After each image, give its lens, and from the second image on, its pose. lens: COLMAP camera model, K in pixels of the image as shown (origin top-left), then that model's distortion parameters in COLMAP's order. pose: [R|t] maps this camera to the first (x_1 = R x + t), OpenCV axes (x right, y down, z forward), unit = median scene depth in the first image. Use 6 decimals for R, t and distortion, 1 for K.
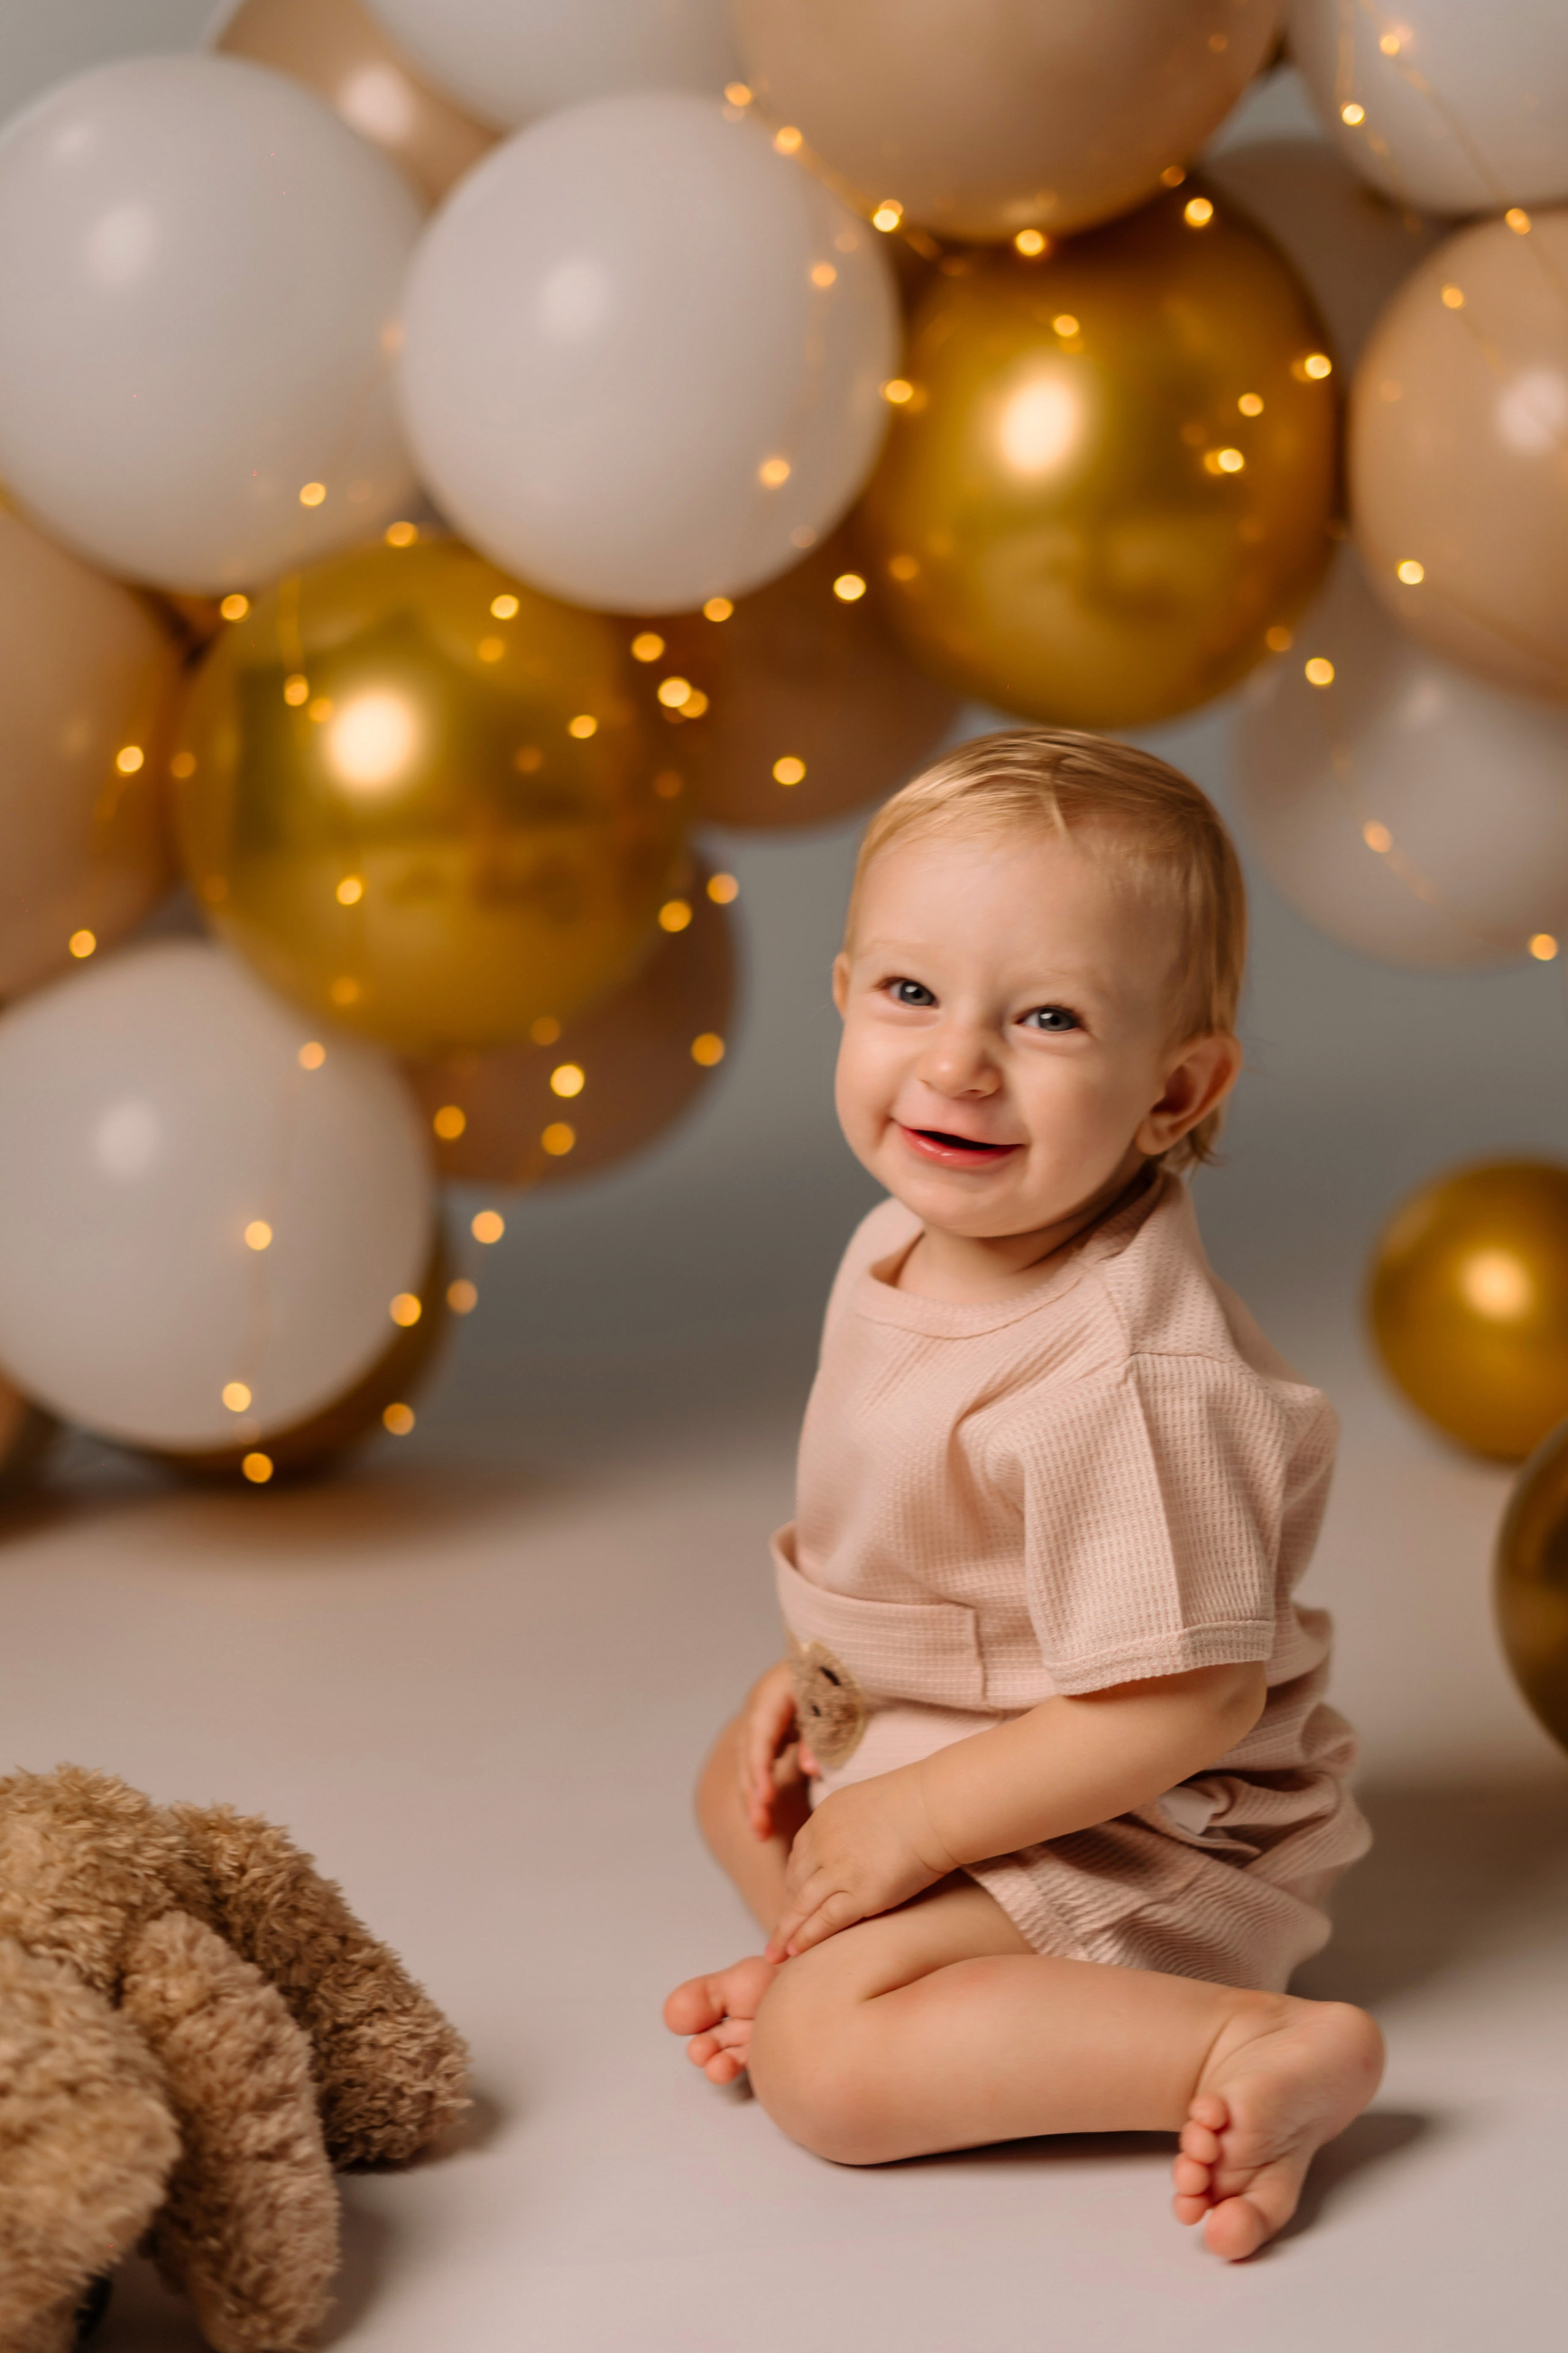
lens RADIAL K [[3749.8, 0, 904.6], [0, 3749.8, 1175.2], [0, 0, 1]] dist [0.007551, 0.034997]
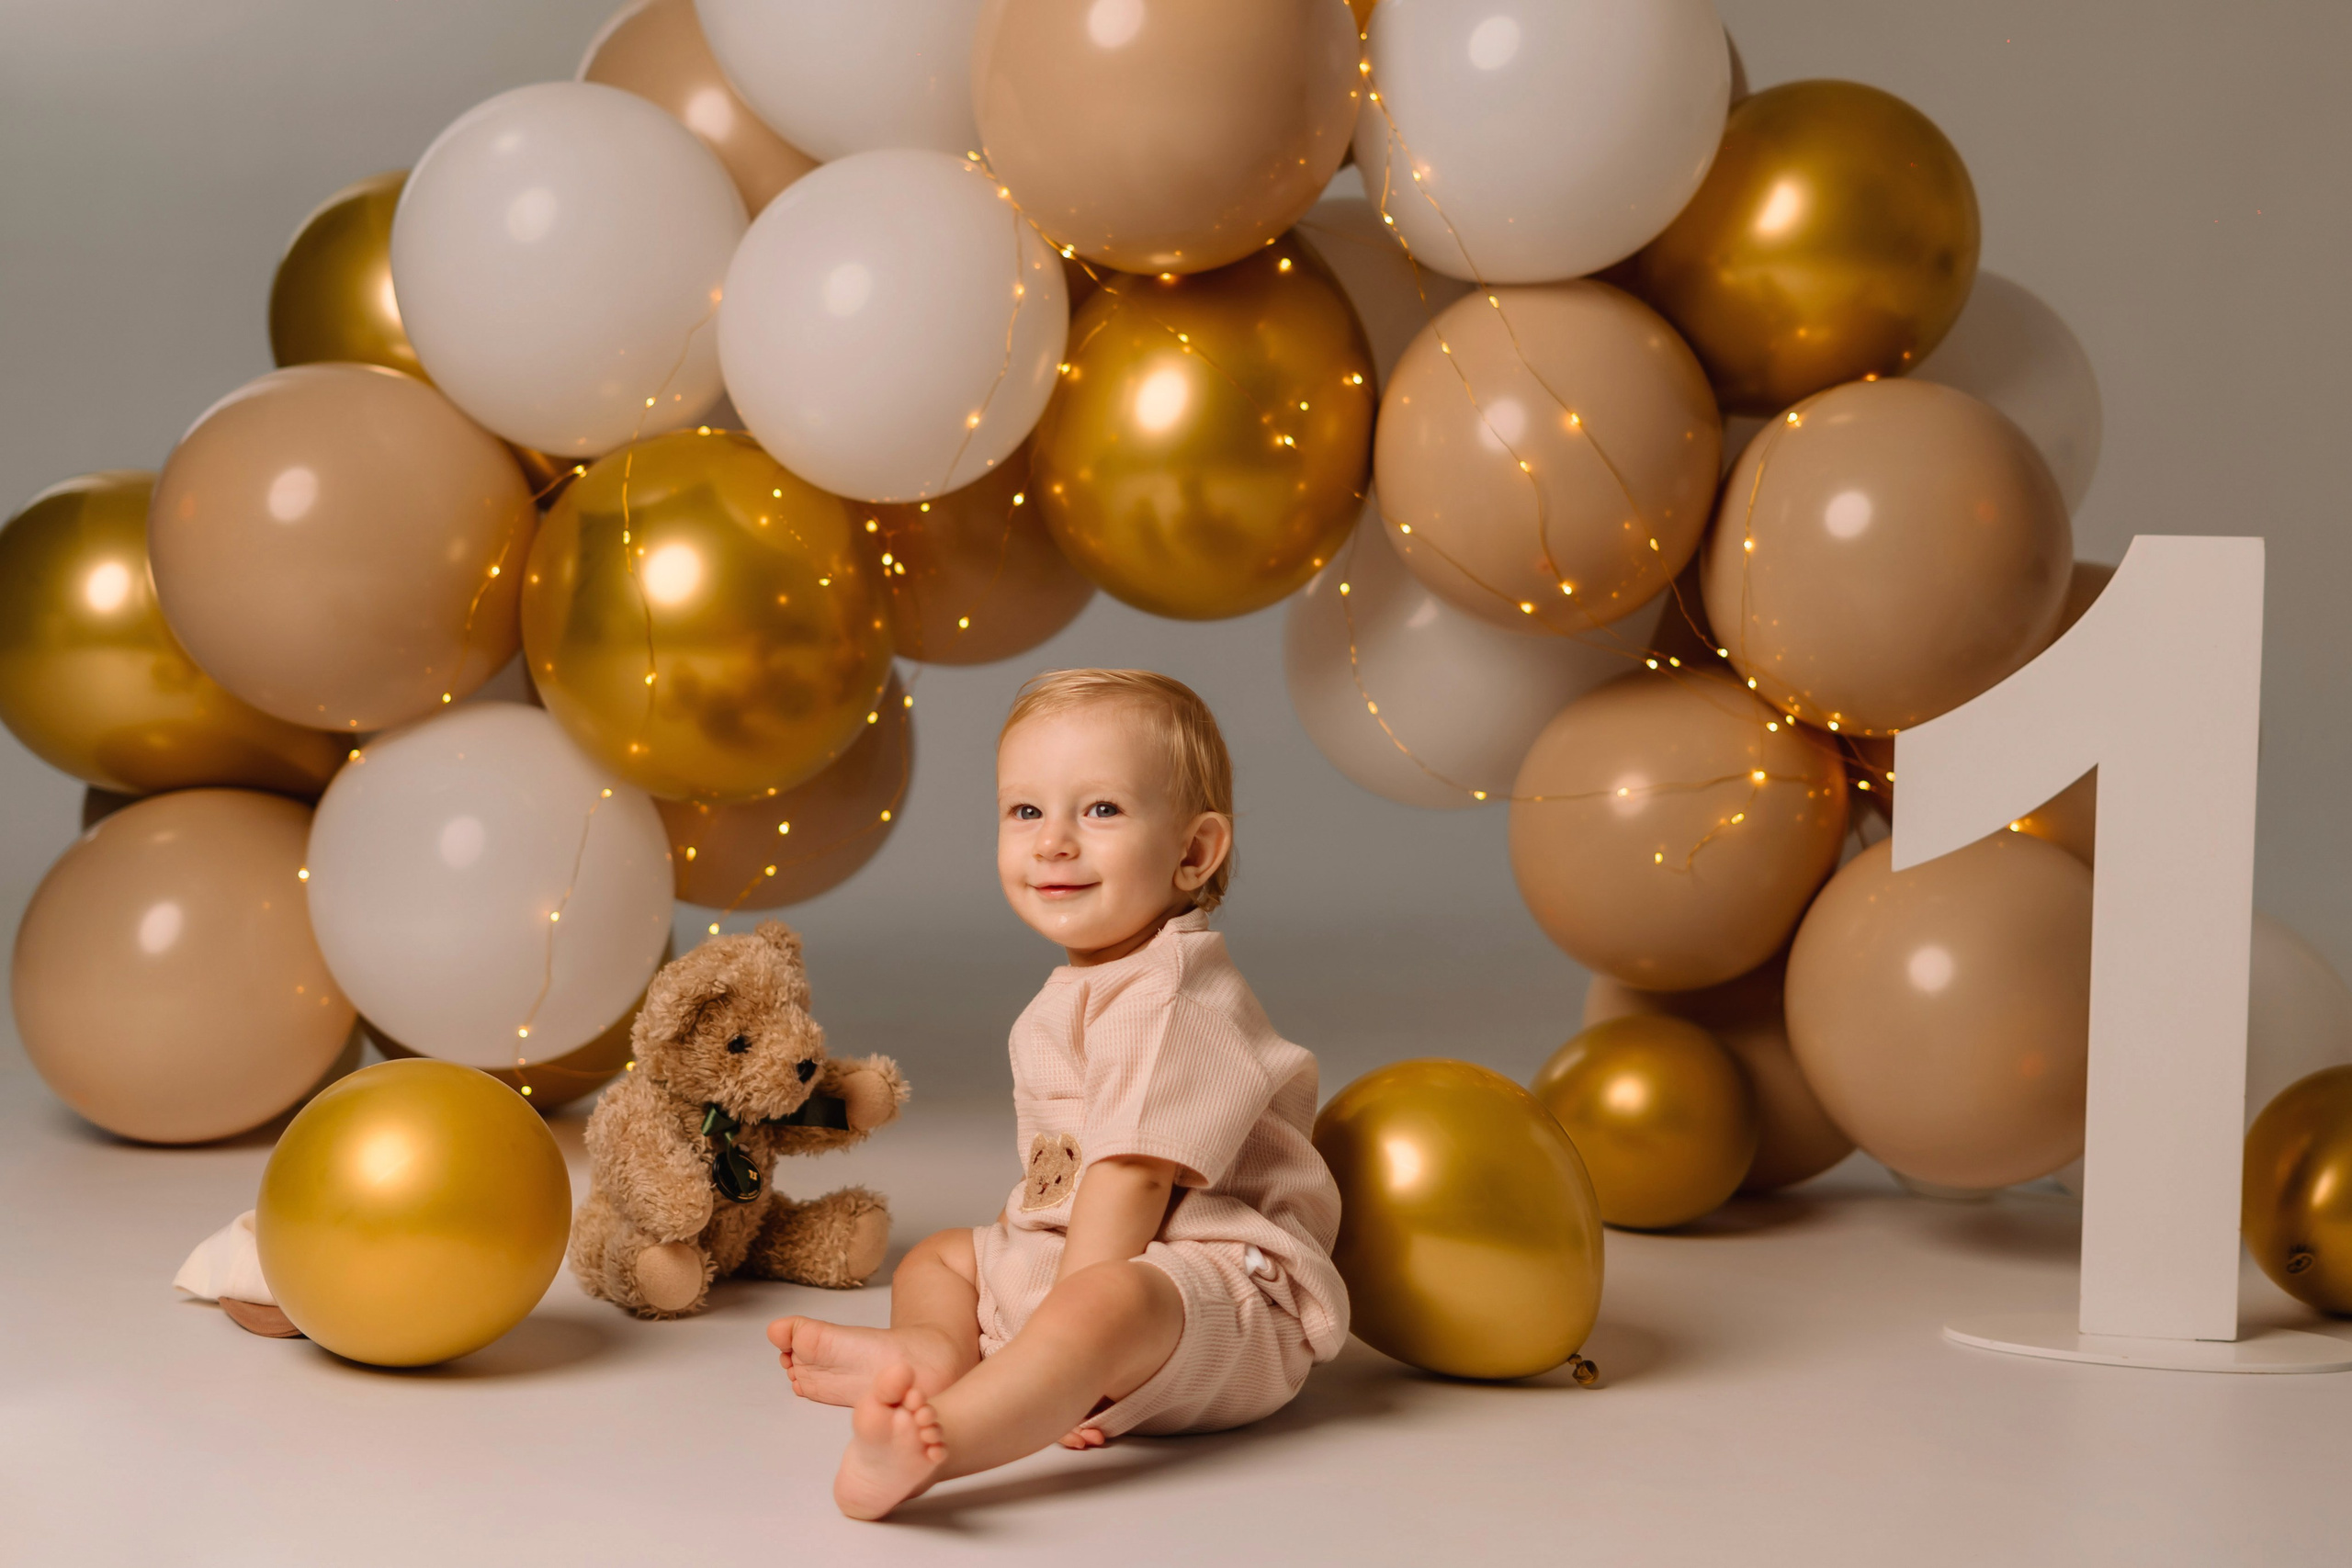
lens RADIAL K [[3517.2, 0, 1165.3], [0, 3517.2, 783.3], [0, 0, 1]] dist [0.000483, 0.013704]
pose [[0.995152, 0.091489, 0.036086, 0.002439], [-0.089255, 0.994243, -0.059289, 0.024412], [-0.041303, 0.055781, 0.997588, -0.326737]]
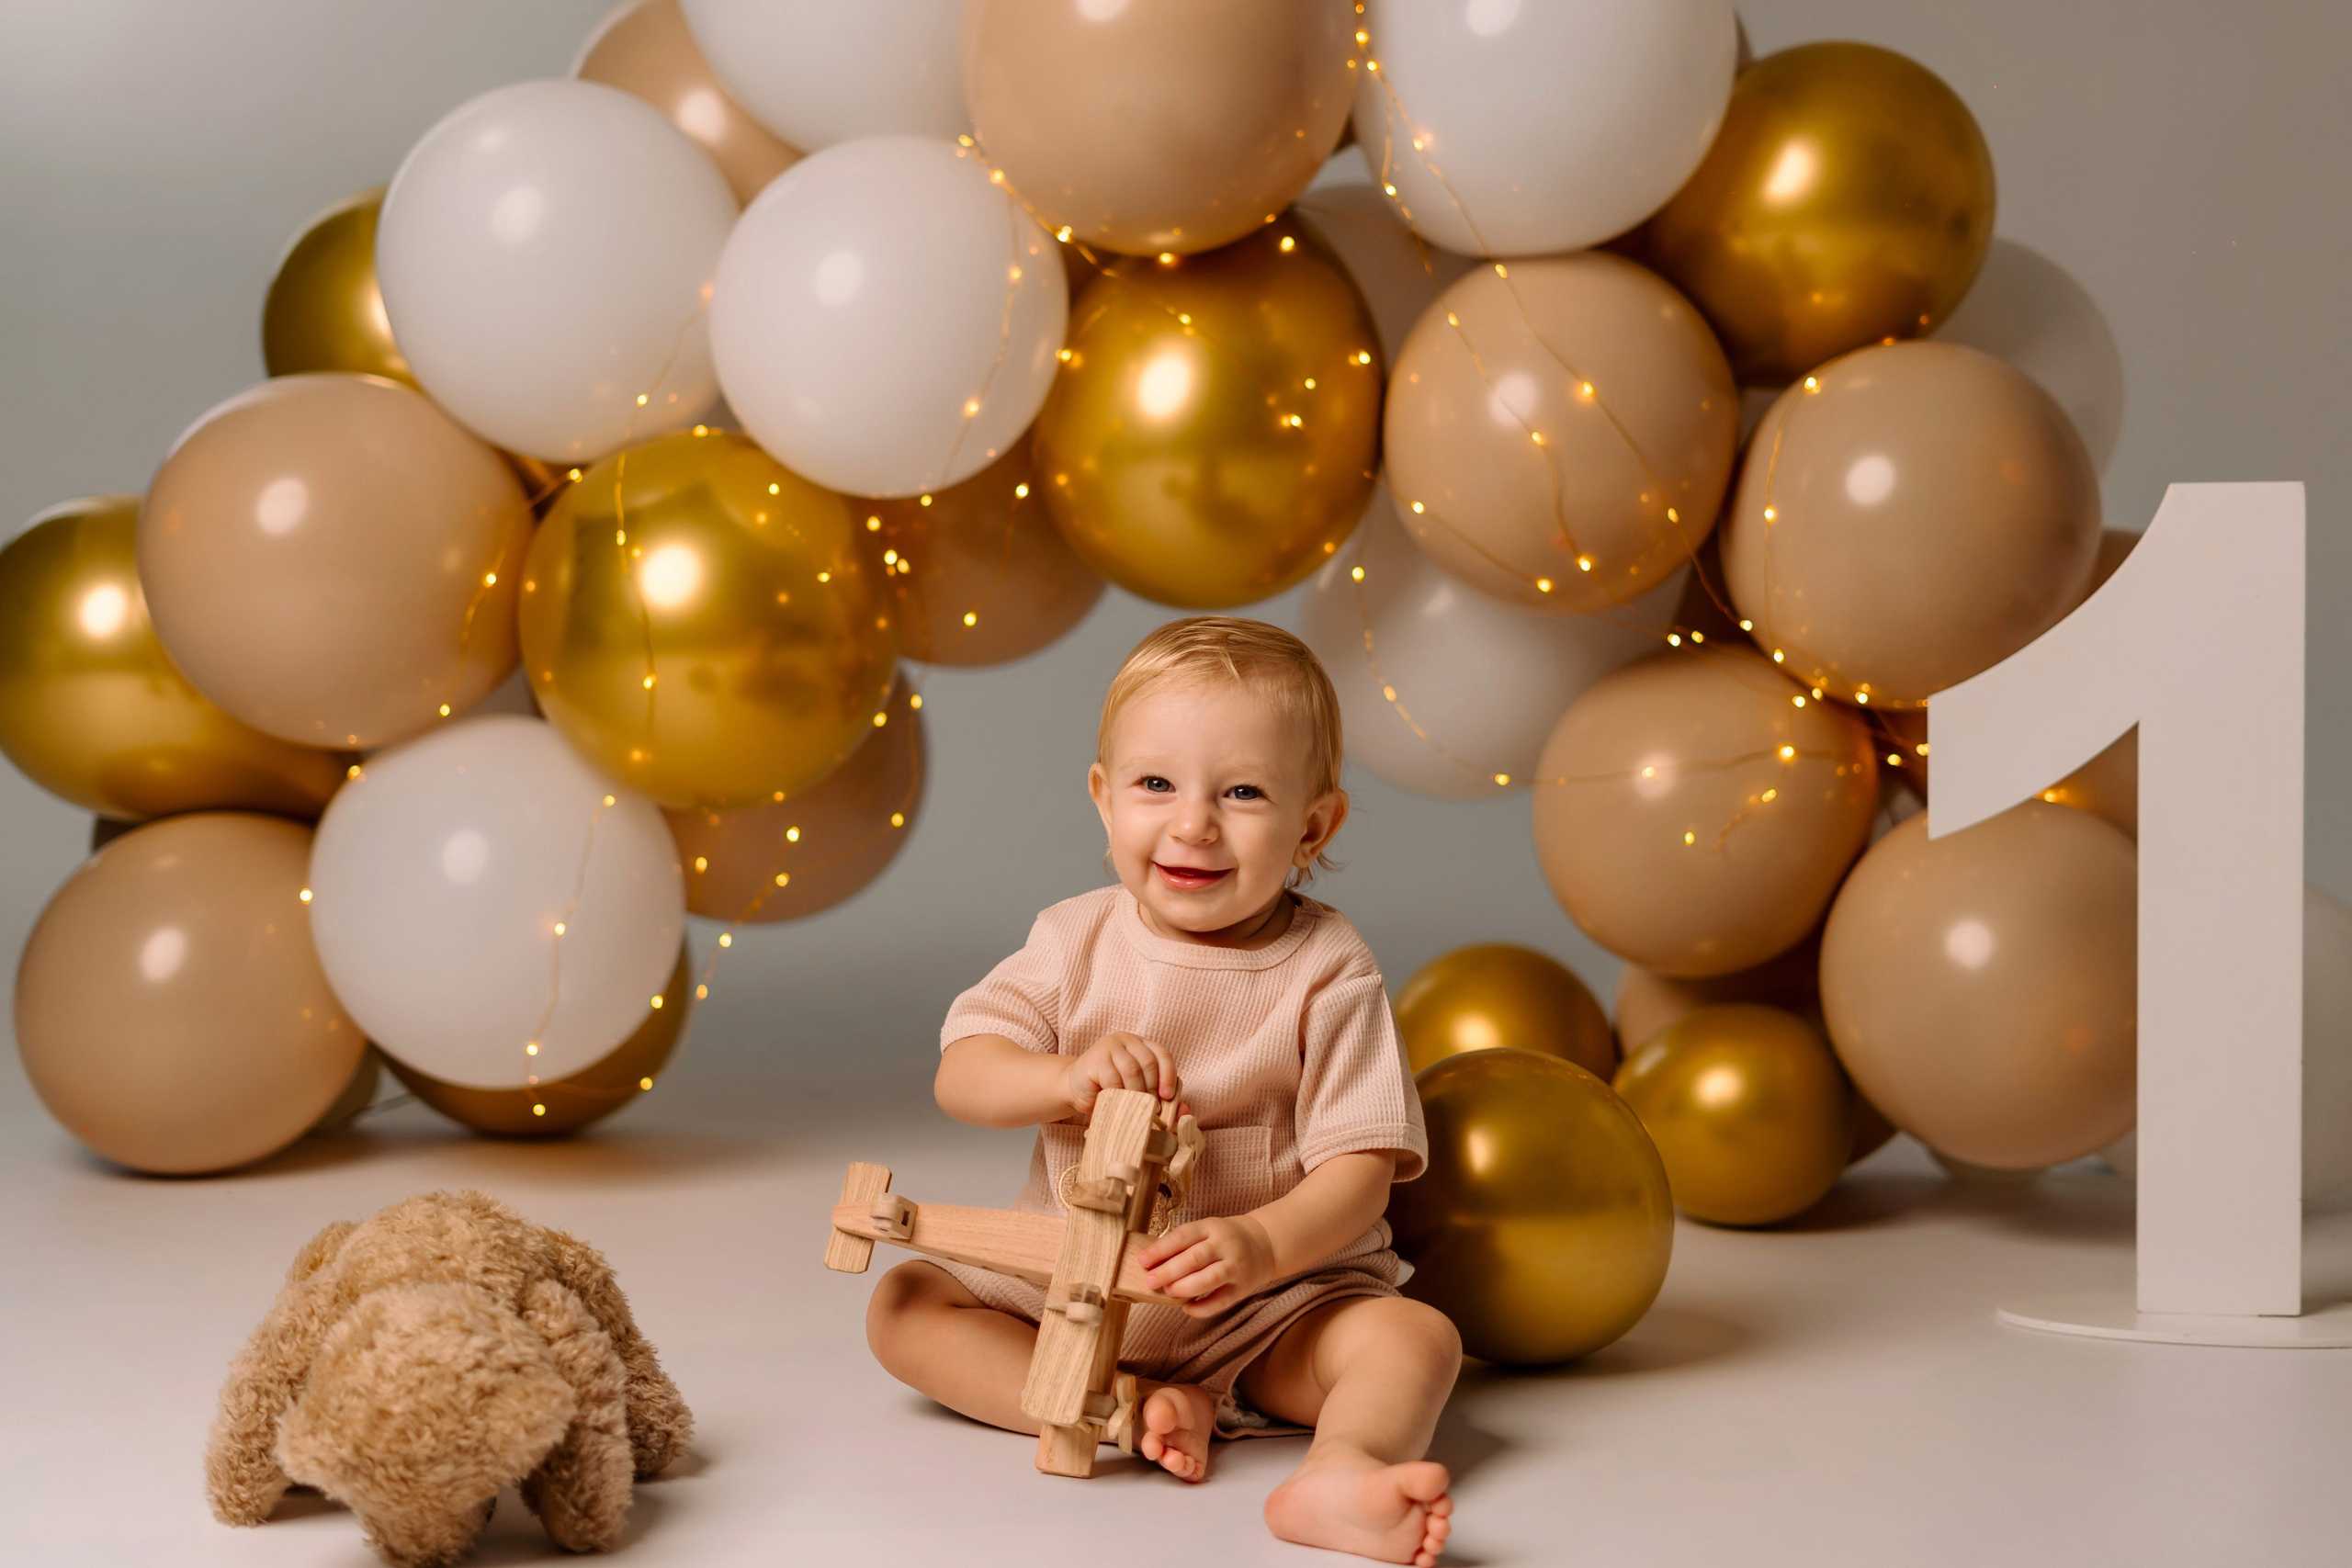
lens RADIAL K [[3430.0, 0, 1175.4], [0, 3430.0, 766.4], [0, 0, 1]] dist [-0.007883, 0.006823]
pose [[0.997520, 0.064425, 0.028332, 0.012778], [-0.062206, 0.995372, -0.073248, 0.034930], [-0.032920, 0.071304, 0.996911, -0.263904]]
